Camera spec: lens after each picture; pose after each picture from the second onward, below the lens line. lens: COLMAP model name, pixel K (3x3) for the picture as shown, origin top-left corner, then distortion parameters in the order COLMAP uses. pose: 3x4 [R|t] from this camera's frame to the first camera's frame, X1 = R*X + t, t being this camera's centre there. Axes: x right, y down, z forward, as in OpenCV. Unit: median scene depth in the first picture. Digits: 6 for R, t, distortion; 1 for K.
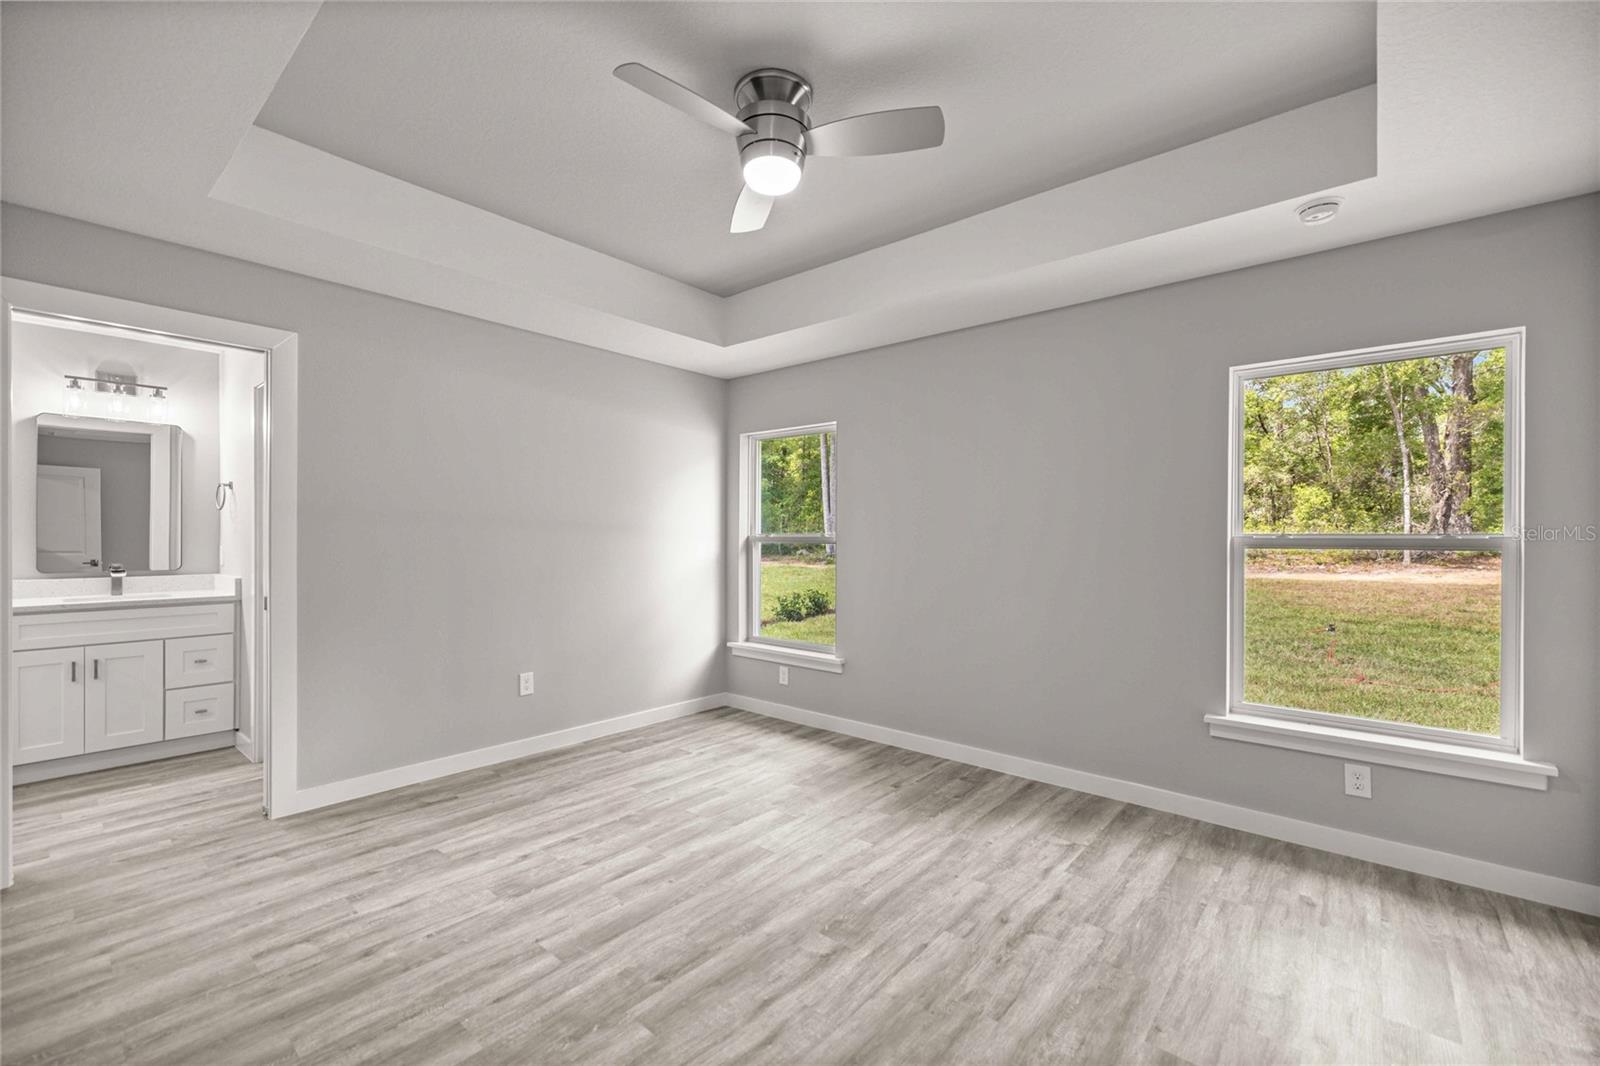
lens RADIAL K [[676.4, 0, 800.3], [0, 676.4, 535.4], [0, 0, 1]] dist [0.002303, -0.000609]
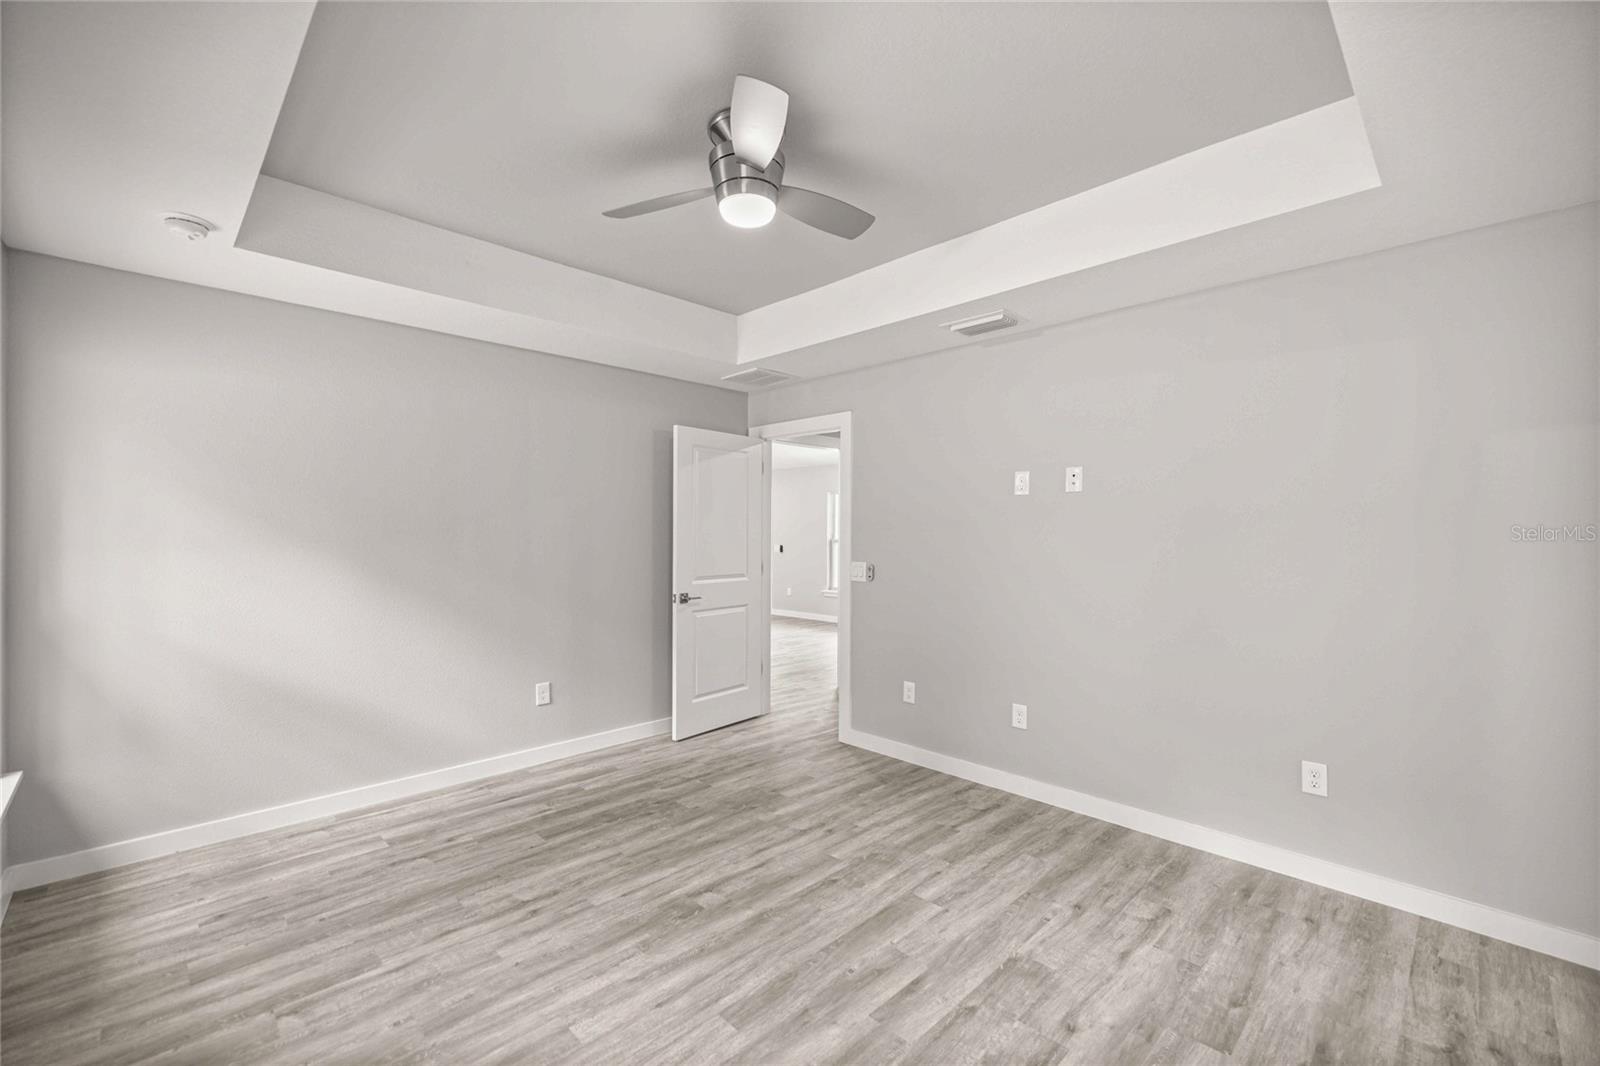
lens RADIAL K [[676.4, 0, 799.3], [0, 676.4, 534.2], [0, 0, 1]] dist [0.002303, -0.000609]
pose [[-0.996132, -0.009179, 0.087385, -0.216386], [-0.009315, 0.999956, -0.001158, -0.043758], [-0.087370, -0.001967, -0.996174, 2.046430]]
